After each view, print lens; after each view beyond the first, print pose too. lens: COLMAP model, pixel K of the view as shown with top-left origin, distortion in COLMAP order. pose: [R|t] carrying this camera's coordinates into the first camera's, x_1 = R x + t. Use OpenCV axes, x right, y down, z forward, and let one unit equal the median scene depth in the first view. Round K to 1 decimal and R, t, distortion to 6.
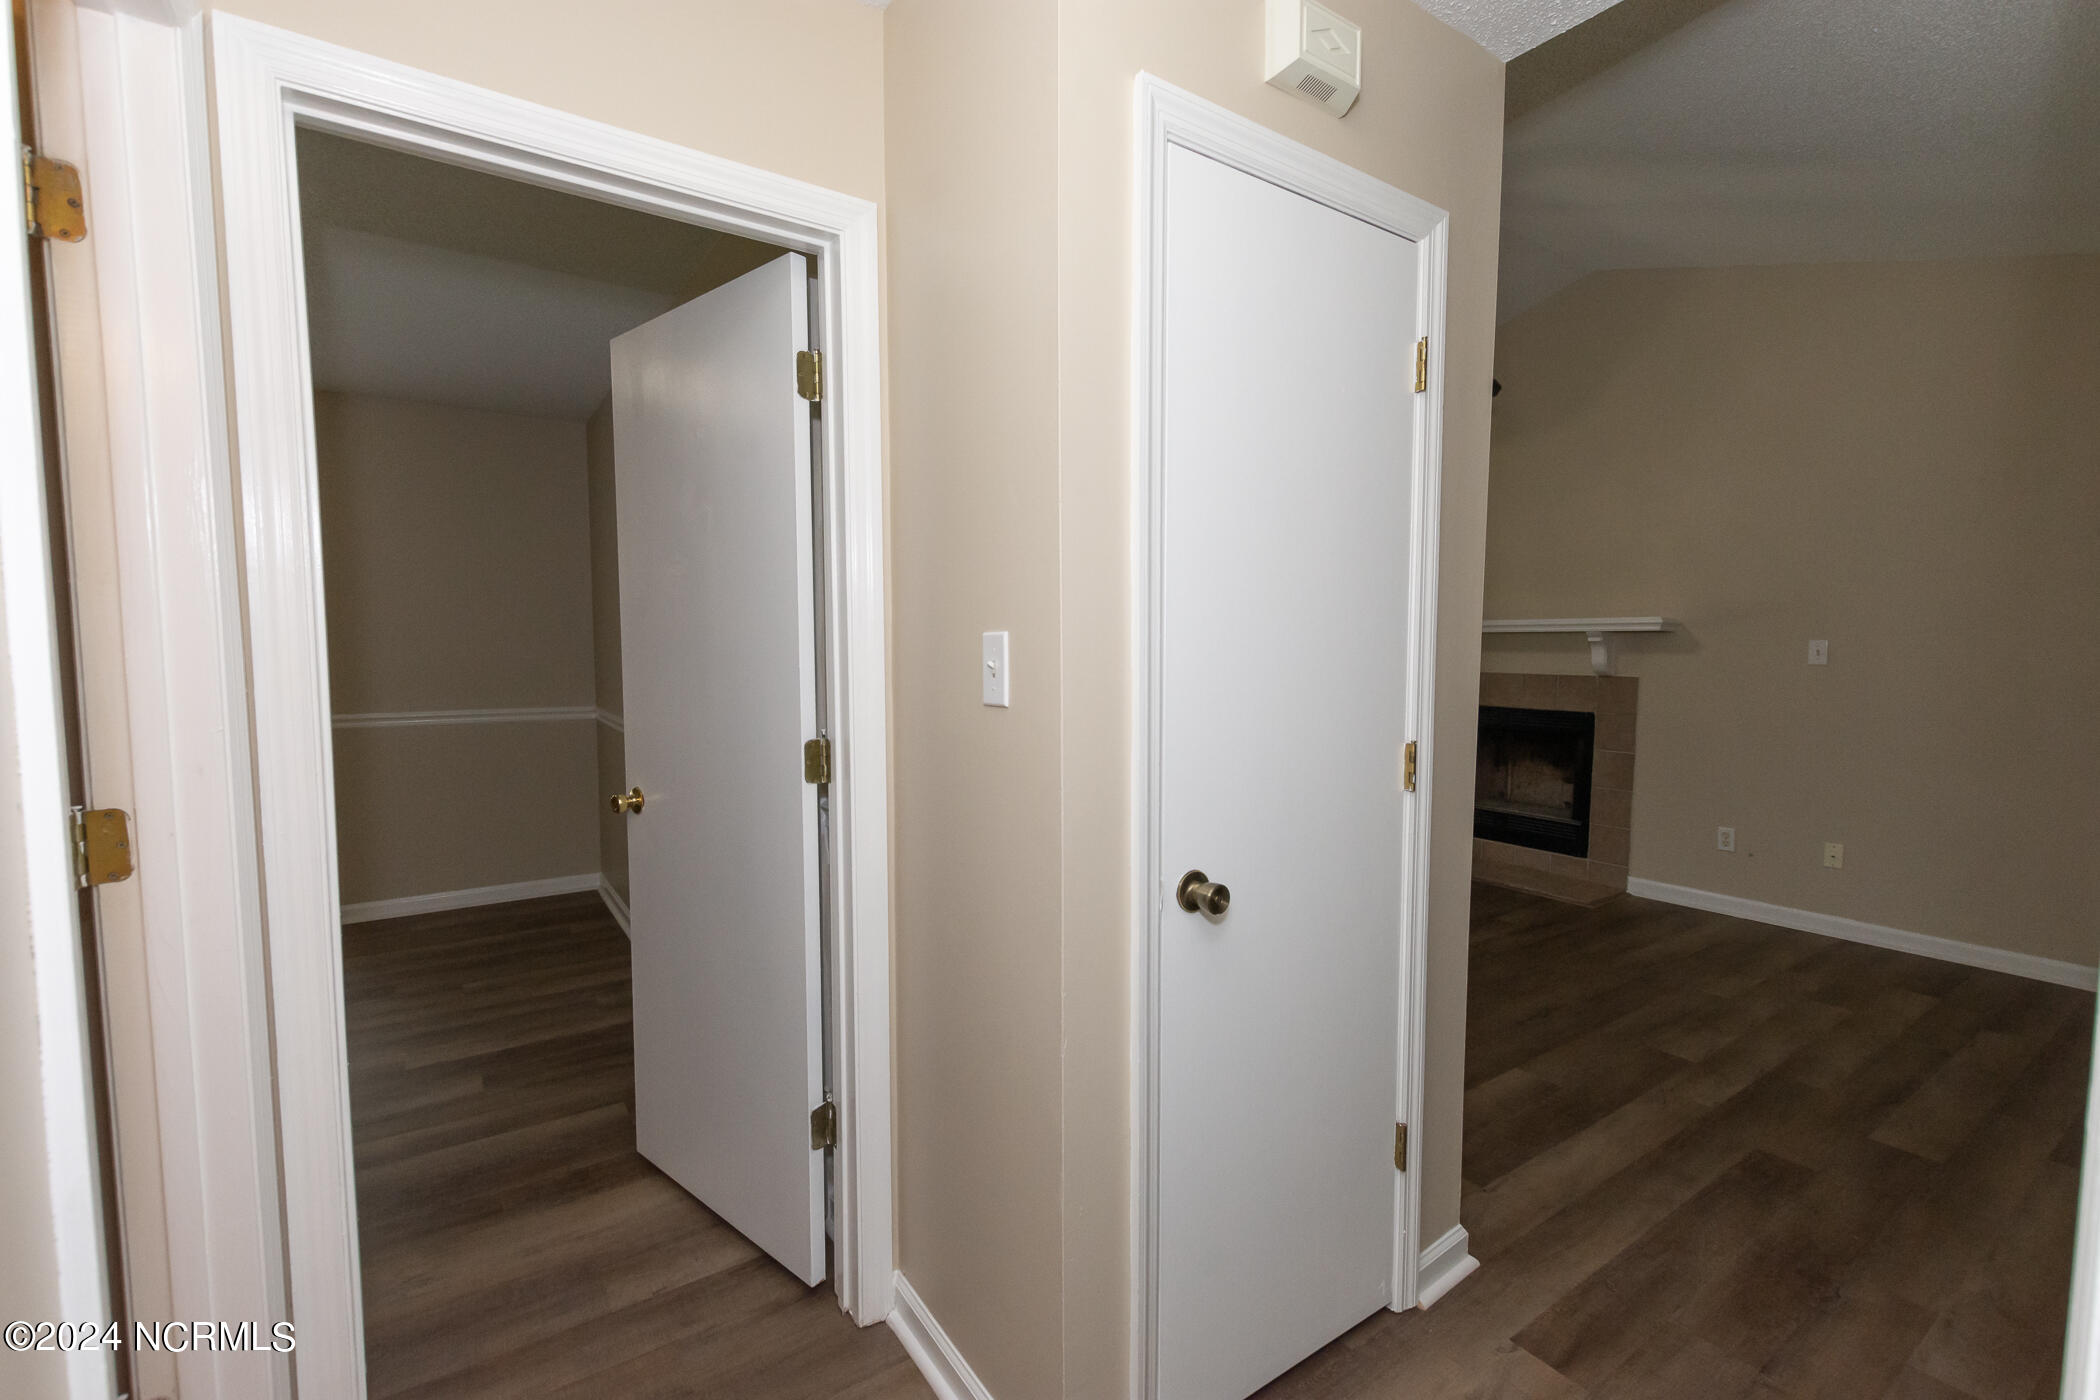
lens RADIAL K [[909.8, 0, 1056.0], [0, 909.8, 706.9], [0, 0, 1]] dist [0.009536, -0.001172]
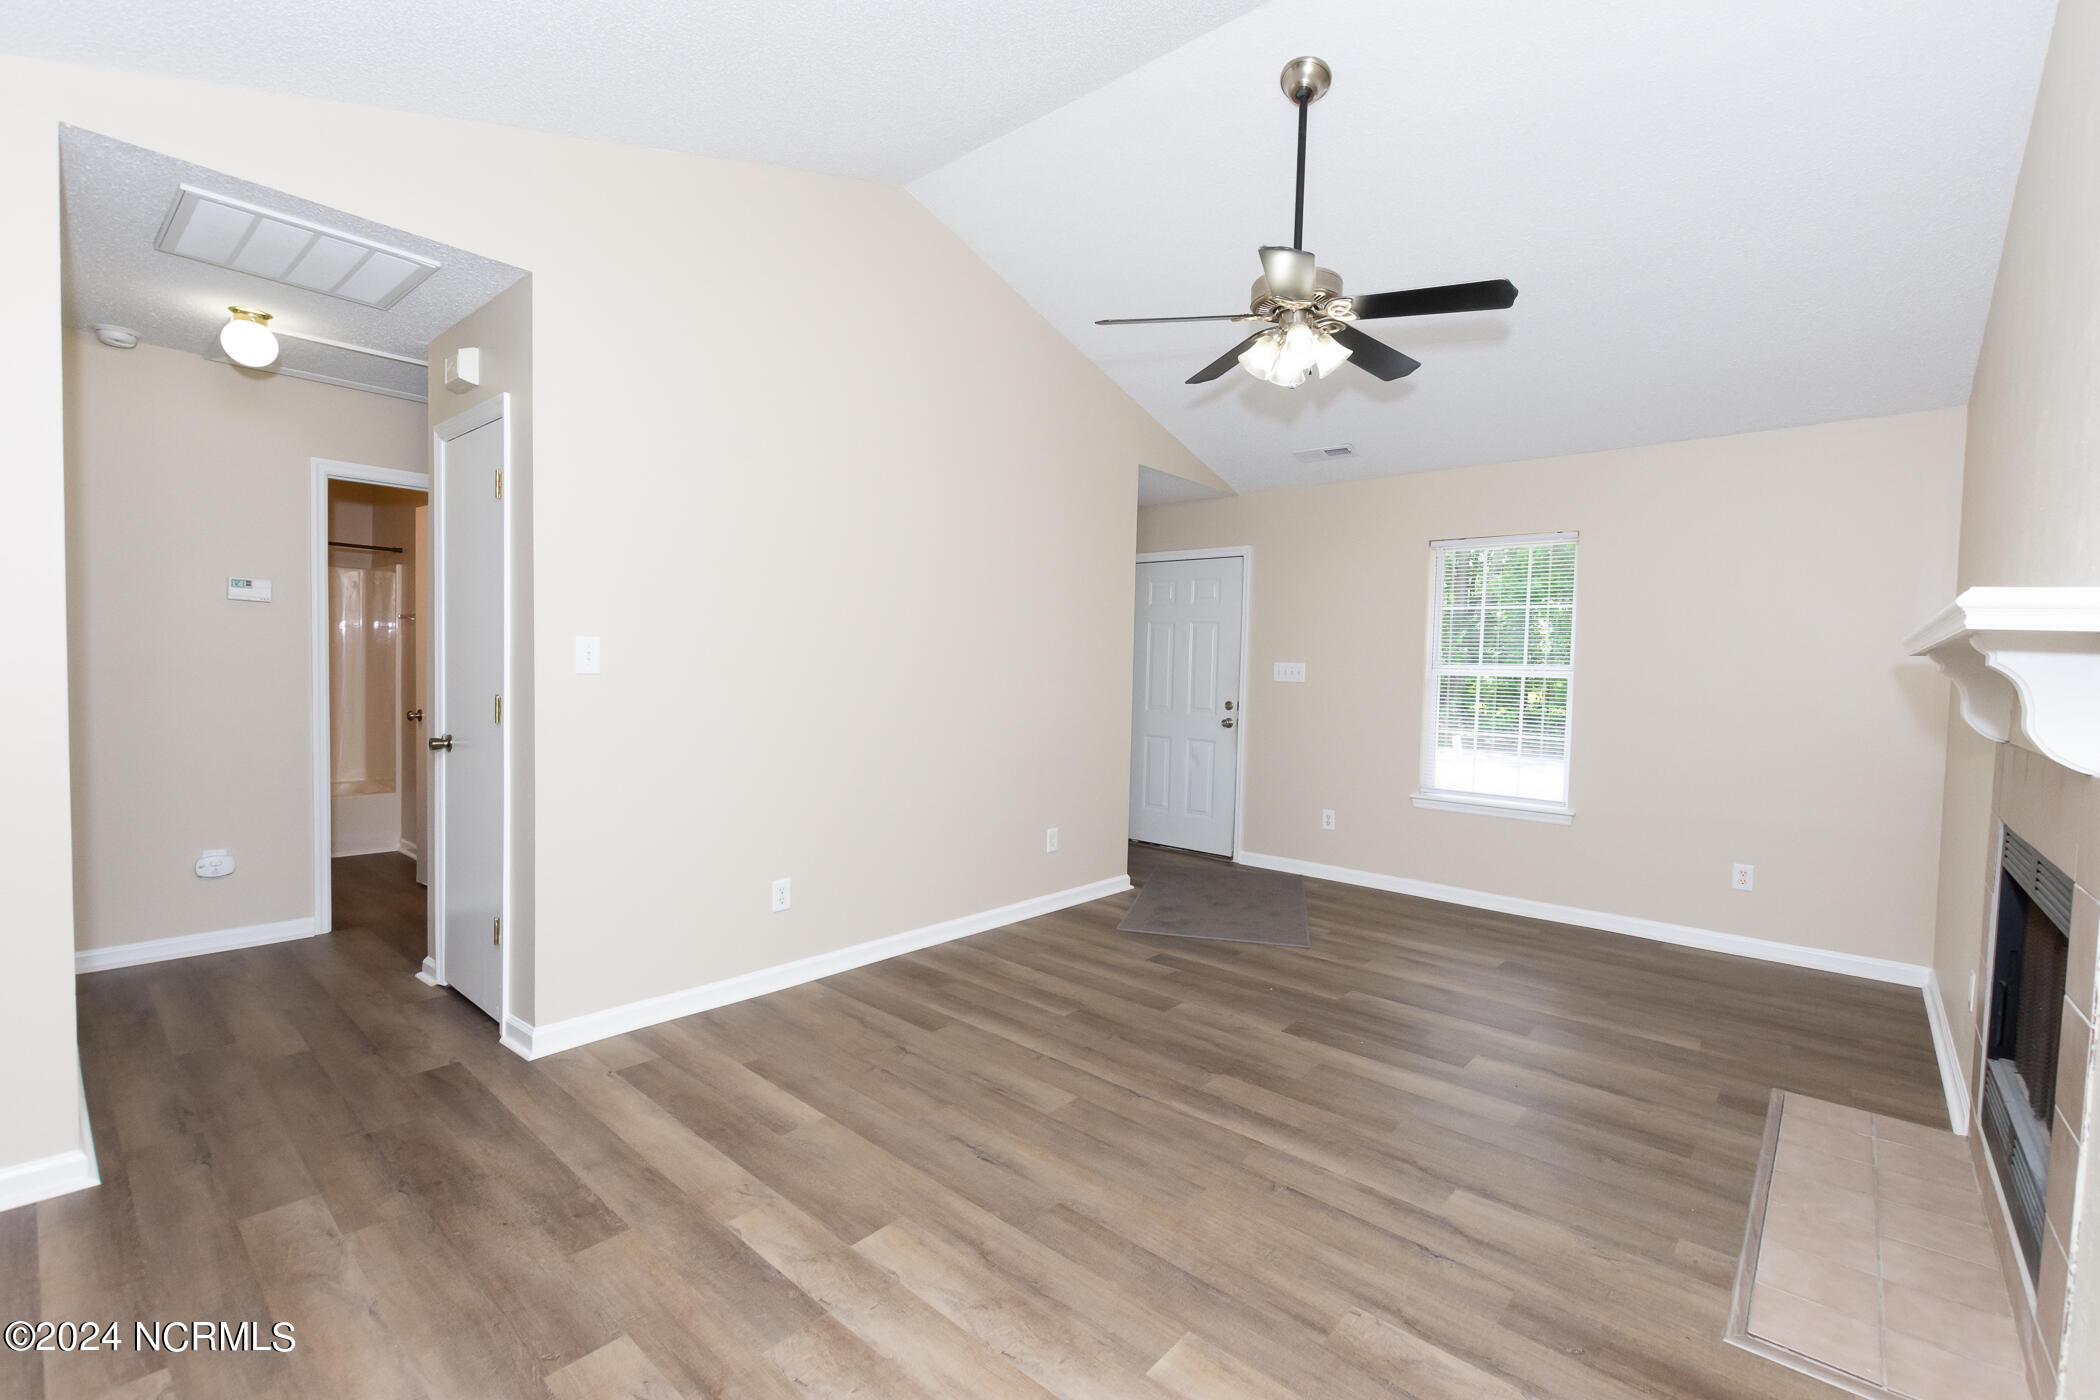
lens RADIAL K [[909.8, 0, 1051.9], [0, 909.8, 703.7], [0, 0, 1]] dist [0.009536, -0.001172]
pose [[0.243653, 0.041650, -0.968968, 1.022241], [-0.098238, 0.994999, 0.018067, -0.034517], [0.964874, 0.090787, 0.246526, 0.691678]]
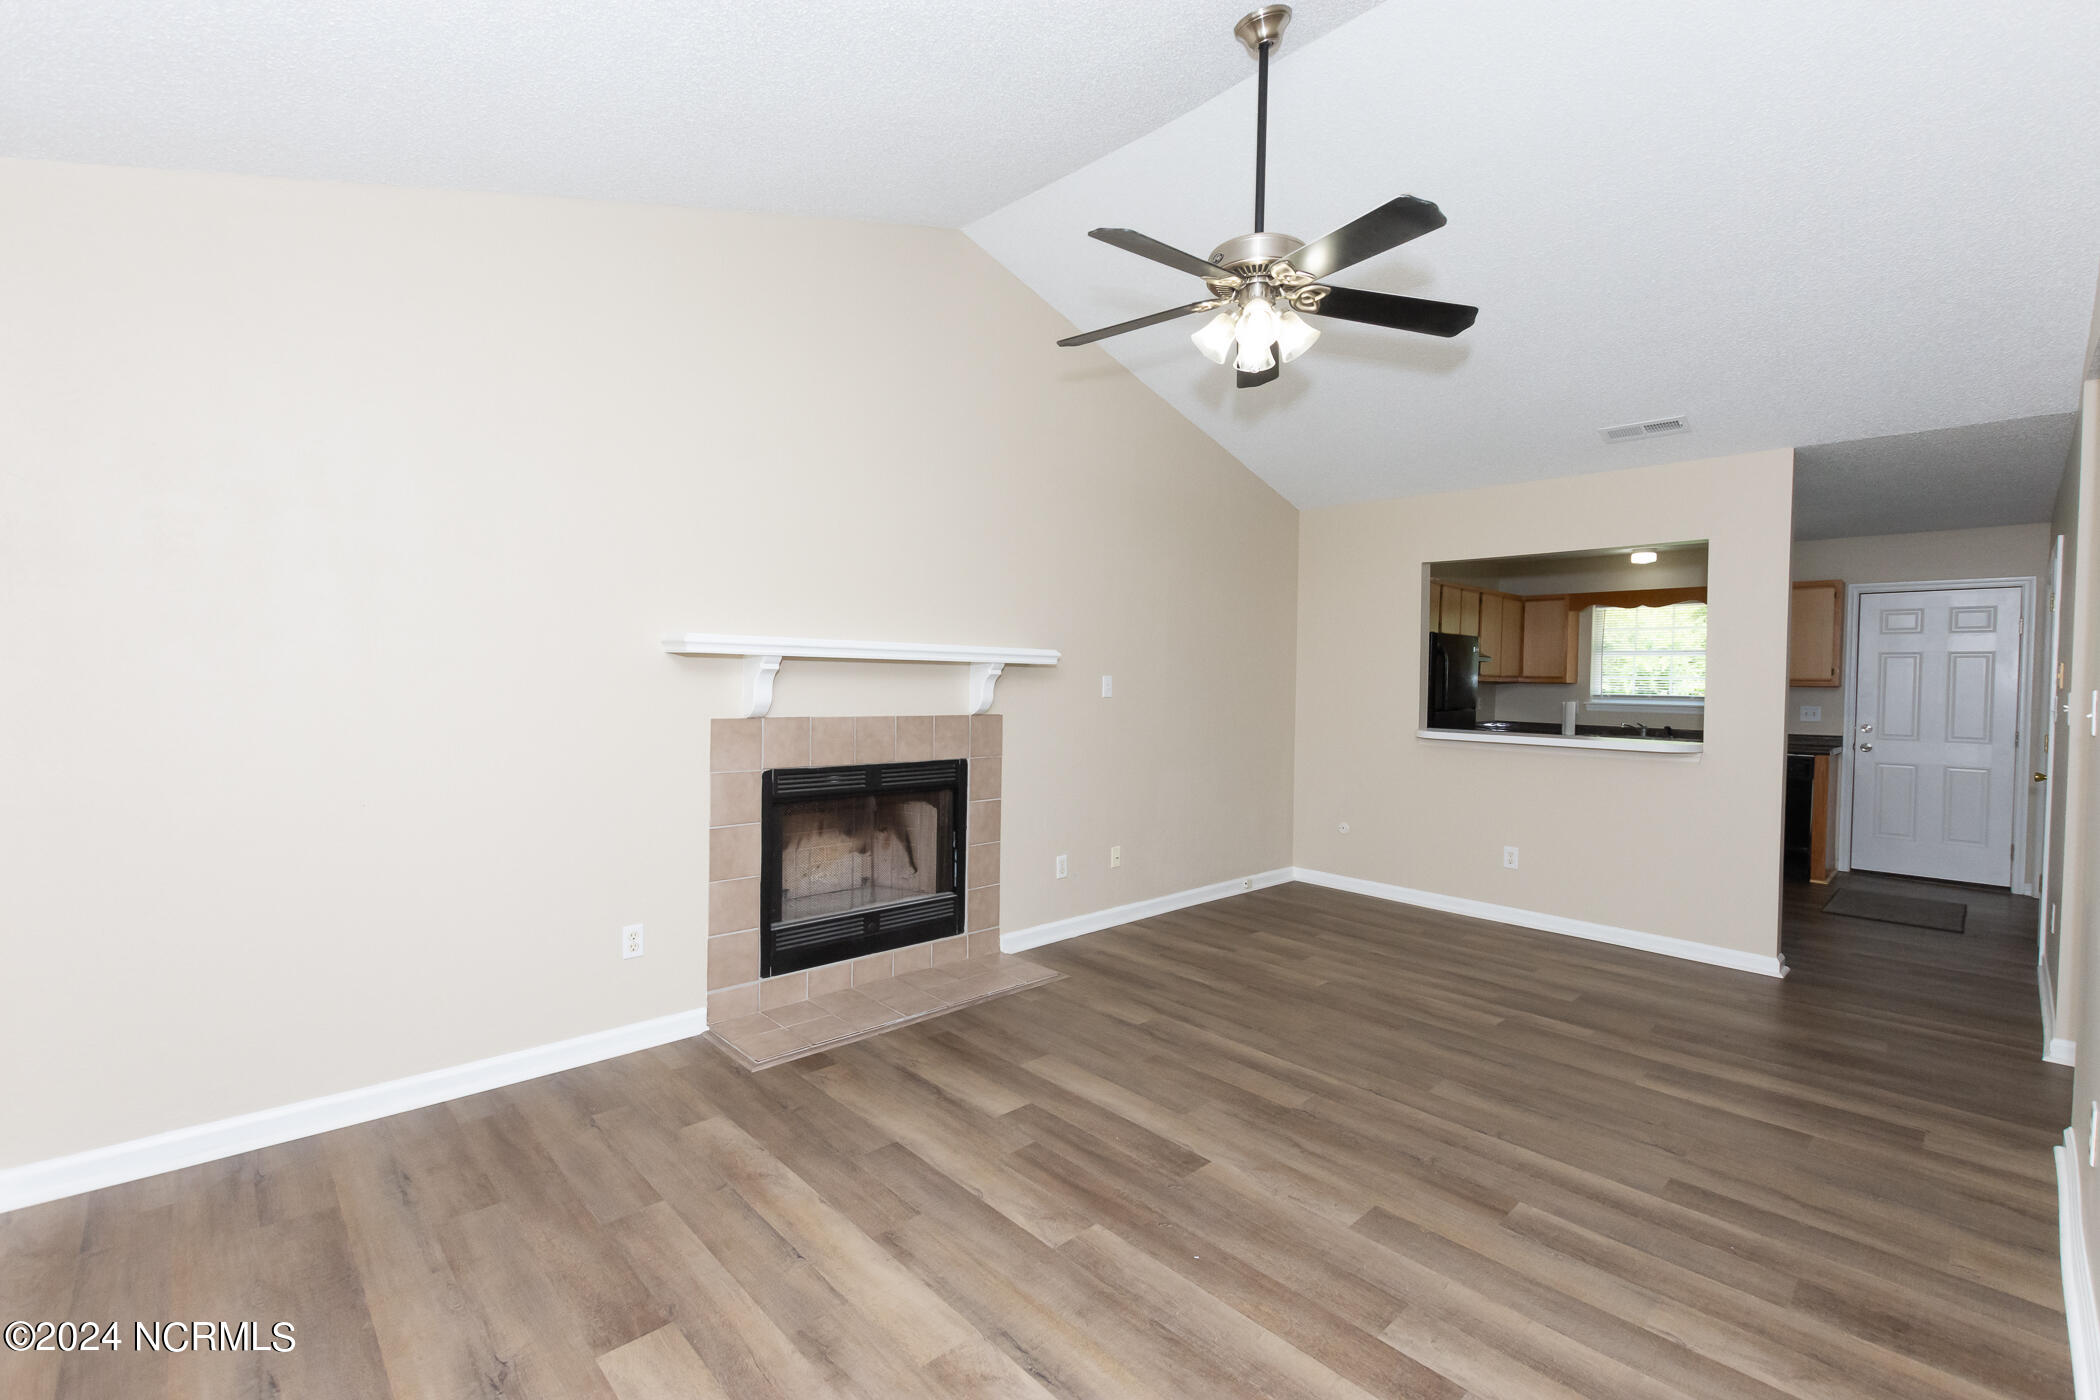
lens RADIAL K [[909.8, 0, 1051.6], [0, 909.8, 700.9], [0, 0, 1]] dist [0.009536, -0.001172]
pose [[-0.153159, -0.032627, 0.987663, -0.313052], [0.053701, 0.997703, 0.041286, -0.096323], [-0.986741, 0.059362, -0.151055, 1.307883]]
